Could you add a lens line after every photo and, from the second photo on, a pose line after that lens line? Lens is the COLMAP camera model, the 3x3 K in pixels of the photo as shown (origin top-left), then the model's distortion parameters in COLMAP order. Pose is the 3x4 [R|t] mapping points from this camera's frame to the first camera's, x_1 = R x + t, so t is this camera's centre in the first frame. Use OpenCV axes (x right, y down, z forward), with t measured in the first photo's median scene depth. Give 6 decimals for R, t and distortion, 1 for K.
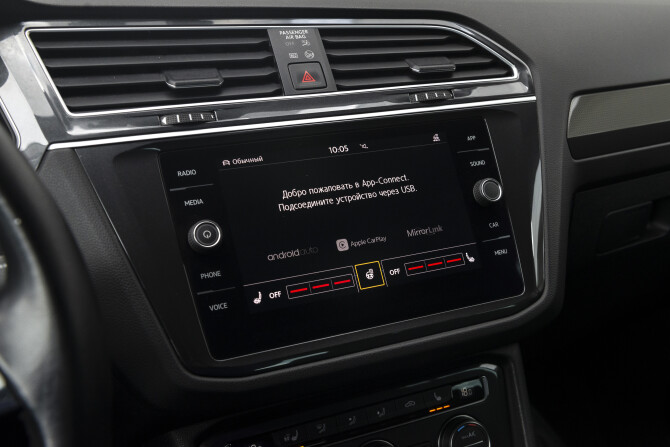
lens RADIAL K [[691.6, 0, 335.0], [0, 691.6, 223.5], [0, 0, 1]] dist [-0.003696, 0.021765]
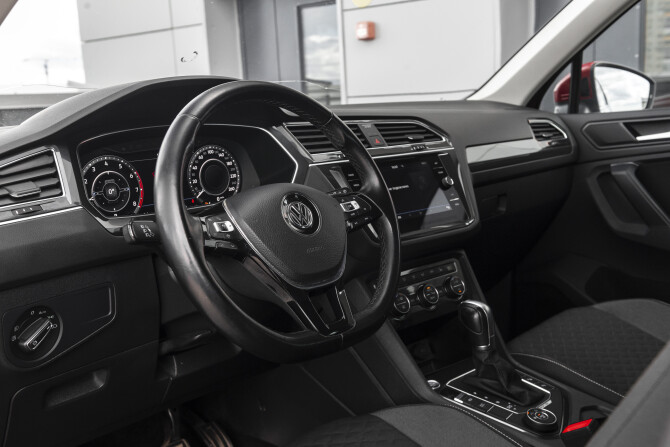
lens RADIAL K [[691.6, 0, 335.0], [0, 691.6, 223.5], [0, 0, 1]] dist [-0.003696, 0.021765]
pose [[0.950088, -0.082730, 0.300812, -0.960774], [0.139442, 0.975137, -0.172229, 0.489254], [-0.279084, 0.205579, 0.938003, -1.255005]]
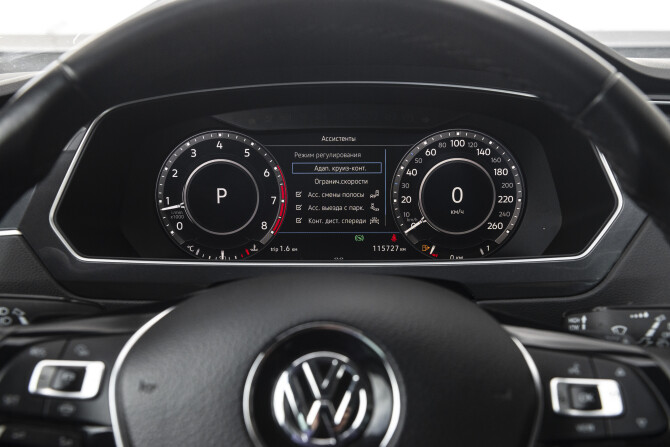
lens RADIAL K [[691.6, 0, 335.0], [0, 691.6, 223.5], [0, 0, 1]] dist [-0.003696, 0.021765]
pose [[0.866311, 0.120656, -0.484714, -0.278740], [-0.183872, 0.979280, -0.084863, 0.066004], [0.464431, 0.162643, 0.870546, -0.081338]]
